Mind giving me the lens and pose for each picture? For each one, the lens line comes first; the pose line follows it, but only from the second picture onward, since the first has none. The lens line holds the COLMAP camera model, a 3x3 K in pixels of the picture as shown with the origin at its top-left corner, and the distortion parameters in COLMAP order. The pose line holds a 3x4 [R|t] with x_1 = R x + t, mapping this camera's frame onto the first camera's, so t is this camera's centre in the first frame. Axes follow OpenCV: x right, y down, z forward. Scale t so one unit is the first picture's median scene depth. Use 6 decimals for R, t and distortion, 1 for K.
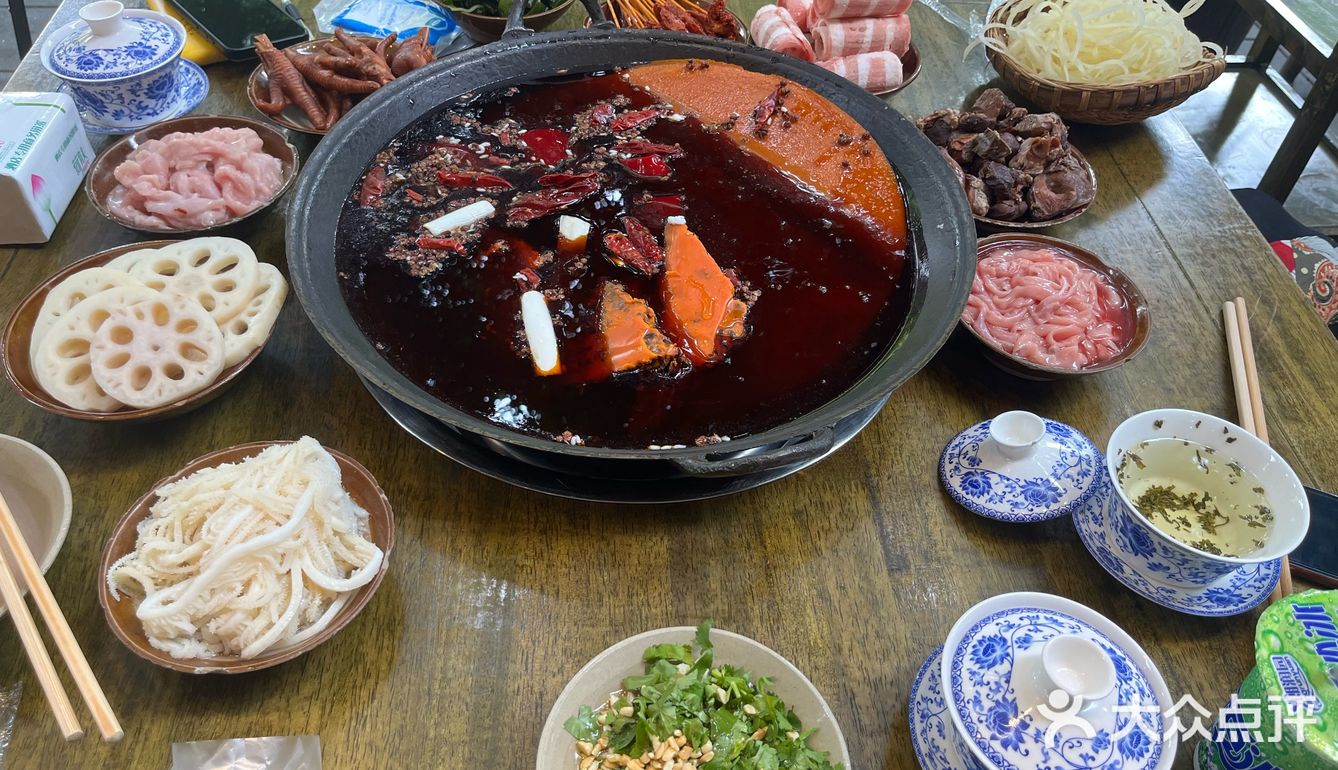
lens RADIAL K [[1004.9, 0, 669.0], [0, 1004.9, 385.0], [0, 0, 1]] dist [-0.000765, -0.001580]
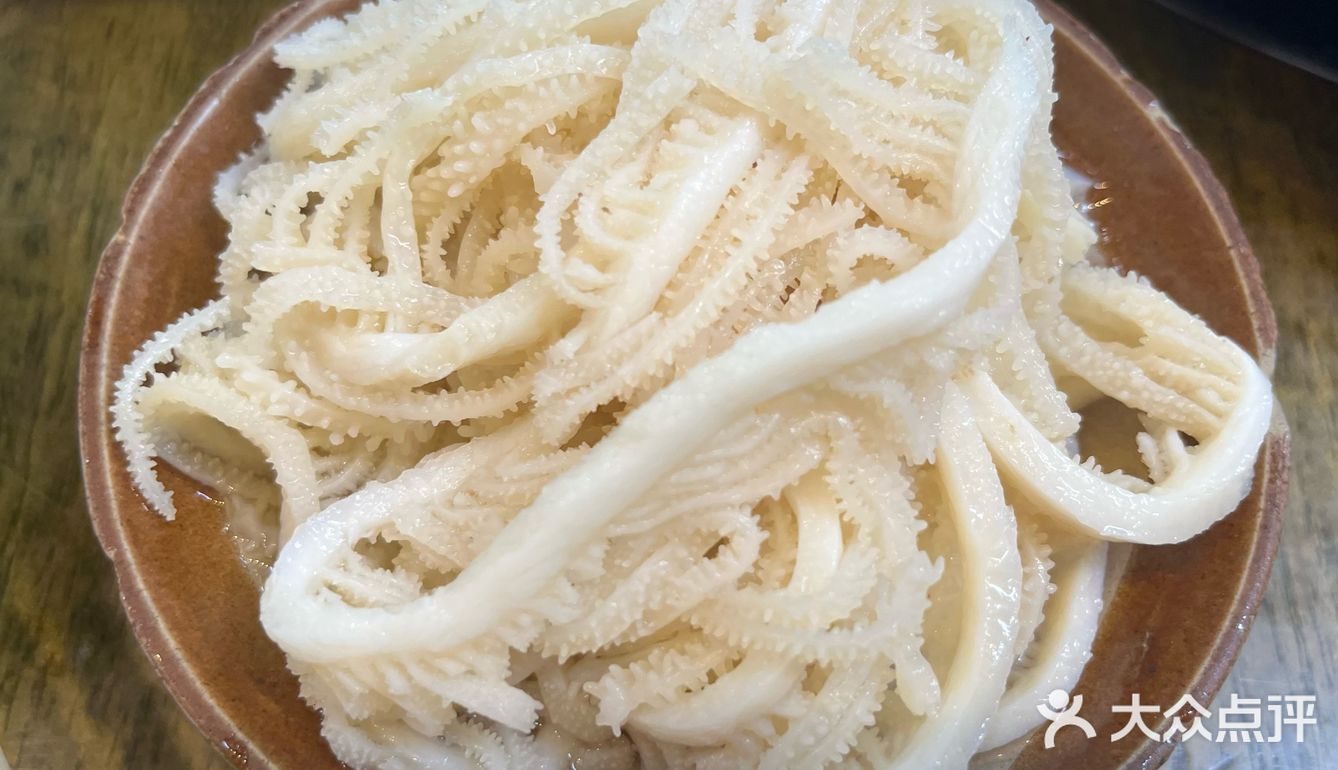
lens RADIAL K [[1286.5, 0, 669.0], [0, 1286.5, 385.0], [0, 0, 1]] dist [-0.000154, -0.000043]
pose [[0.993062, 0.067149, -0.096534, -0.403840], [-0.036837, 0.957248, 0.286914, 0.096597], [0.111673, -0.281368, 0.953080, 0.732817]]
